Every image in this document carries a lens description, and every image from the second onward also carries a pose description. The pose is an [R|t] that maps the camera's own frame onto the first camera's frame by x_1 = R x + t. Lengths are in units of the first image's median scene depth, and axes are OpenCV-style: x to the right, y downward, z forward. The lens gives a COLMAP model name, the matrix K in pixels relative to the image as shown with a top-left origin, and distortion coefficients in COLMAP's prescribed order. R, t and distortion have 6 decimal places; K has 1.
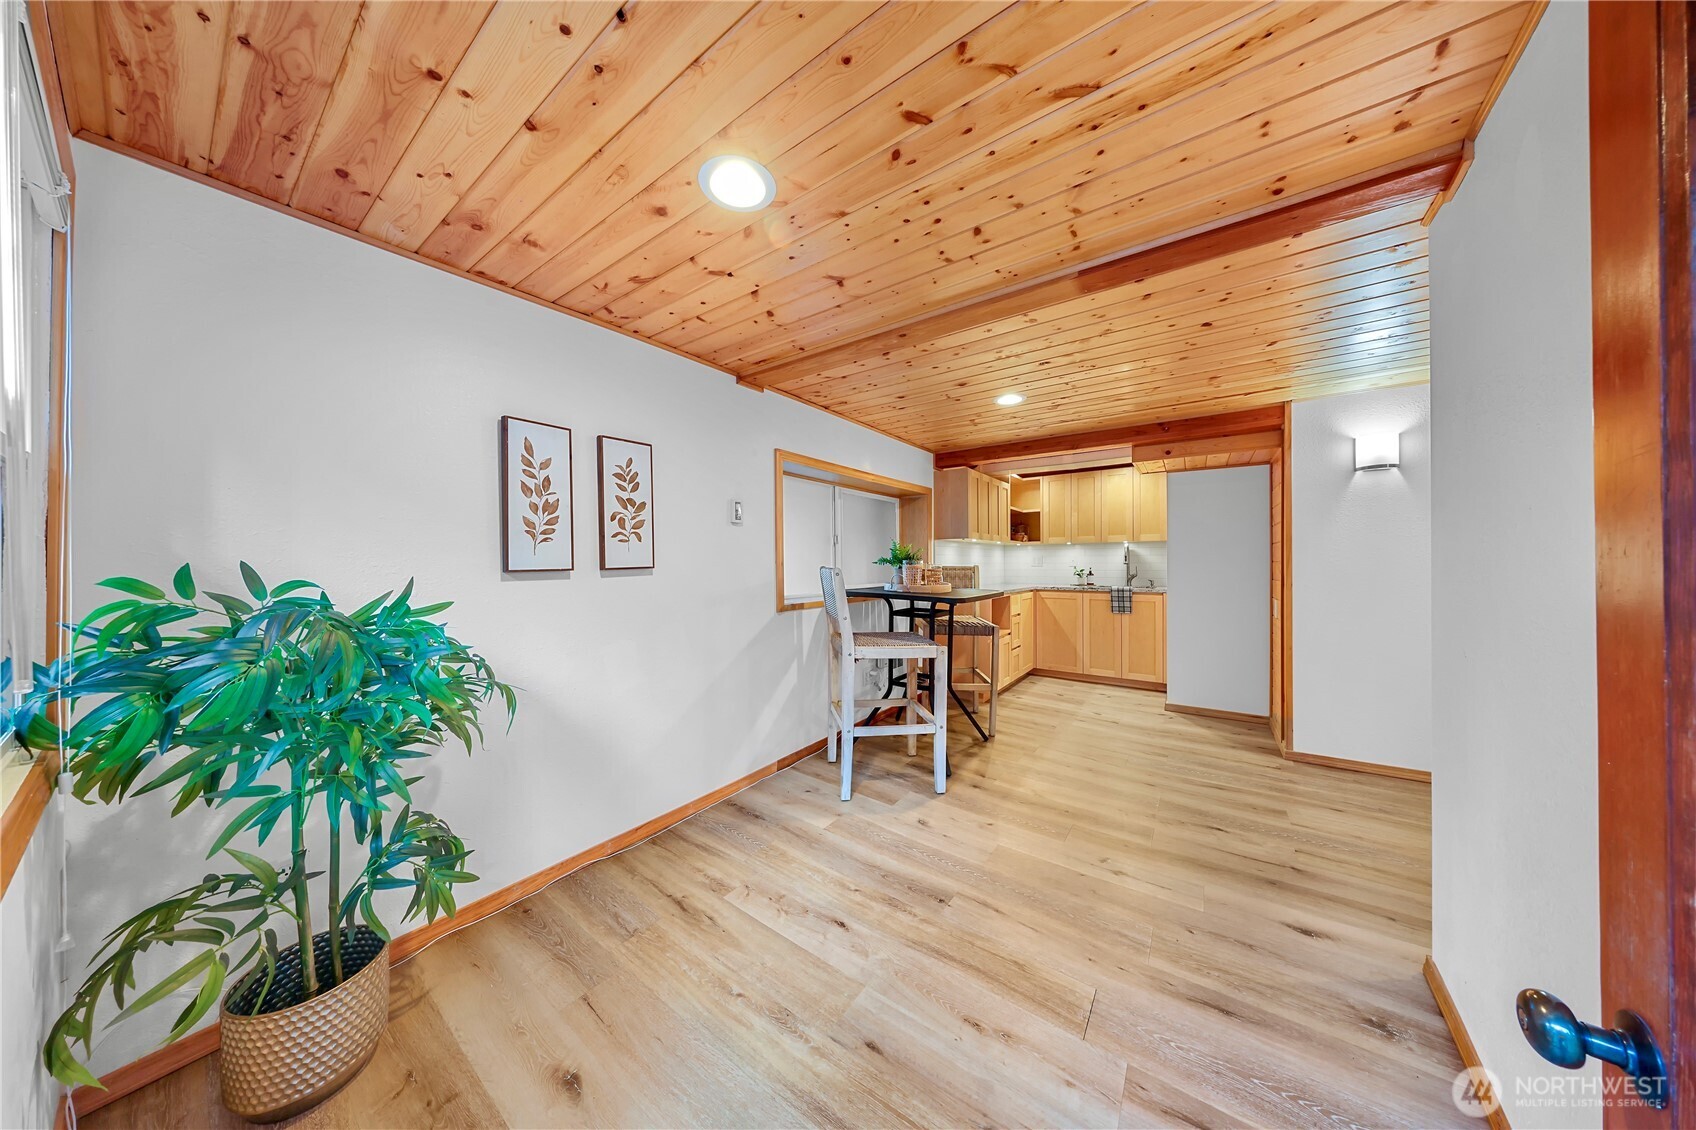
lens RADIAL K [[495.1, 0, 852.9], [0, 495.1, 561.6], [0, 0, 1]] dist [0.002157, 0.000117]
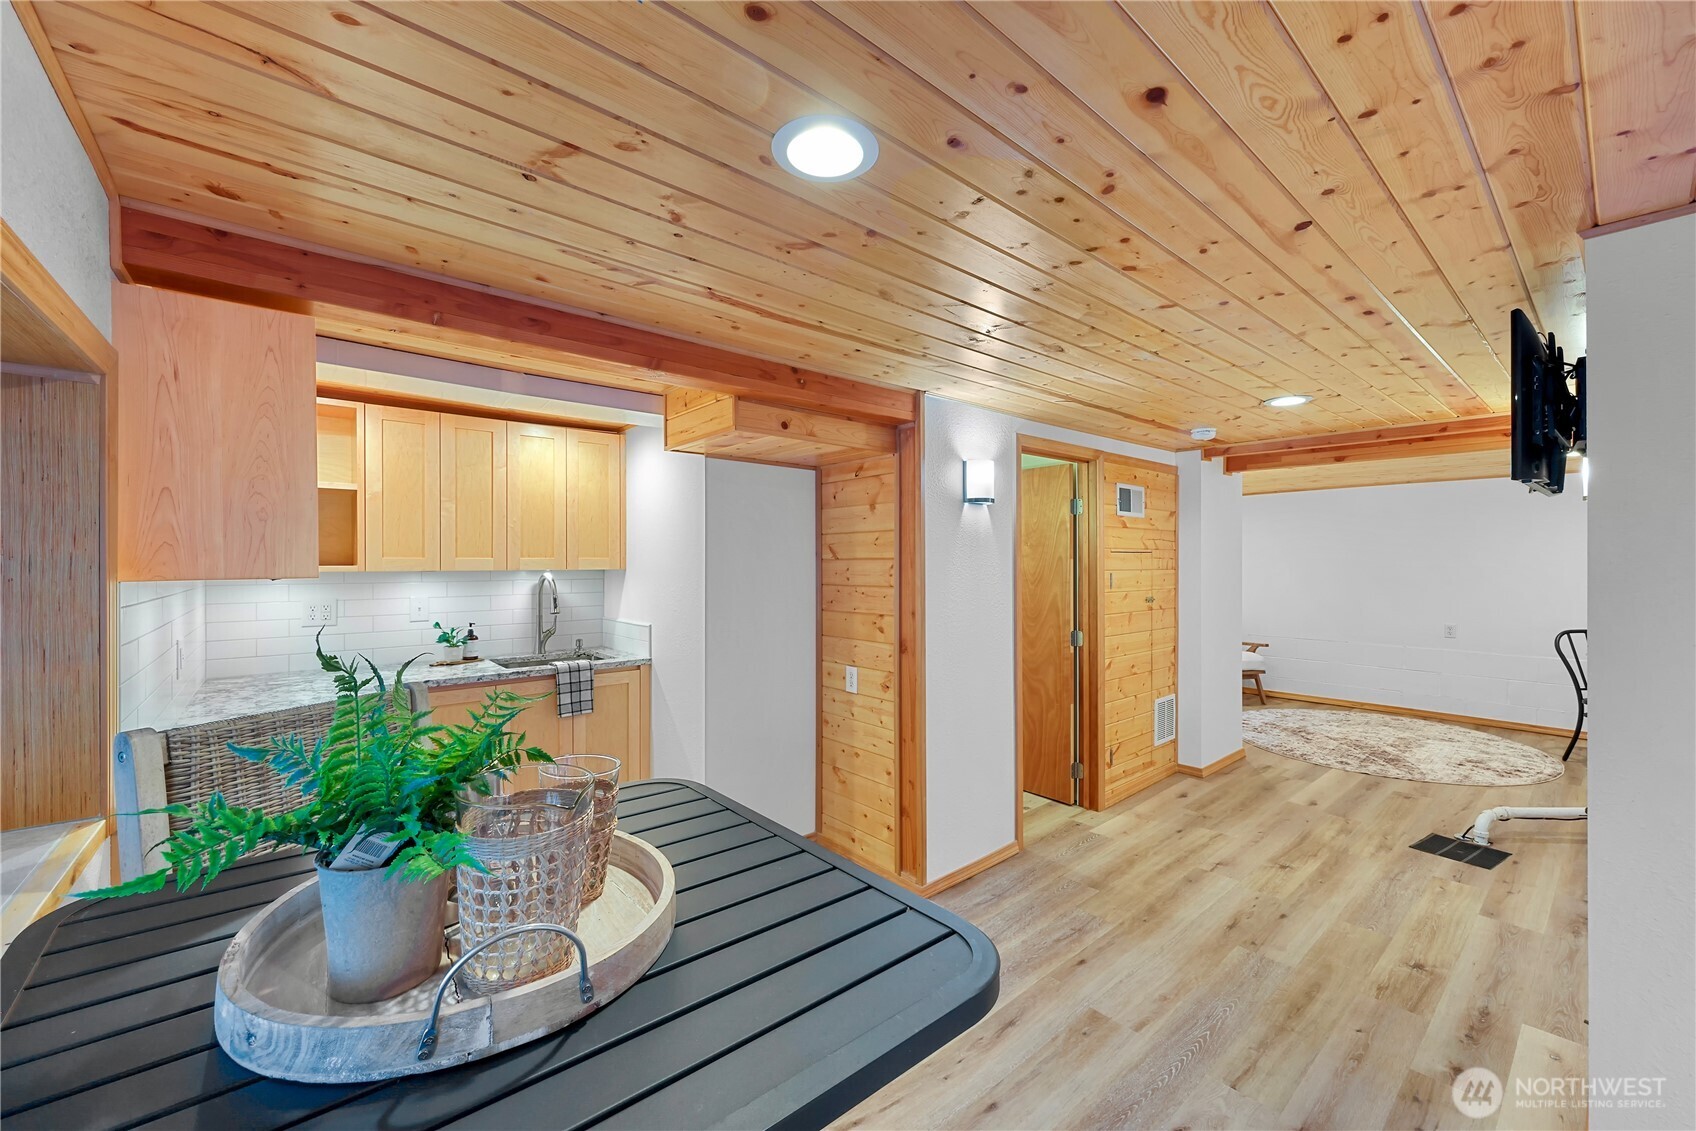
lens RADIAL K [[661.9, 0, 838.5], [0, 661.9, 564.0], [0, 0, 1]] dist [0.001790, 0.000034]
pose [[0.254830, 0.000744, 0.966986, -0.056843], [-0.002078, 0.999998, -0.000222, -0.067836], [-0.966984, -0.001953, 0.254831, 0.767435]]
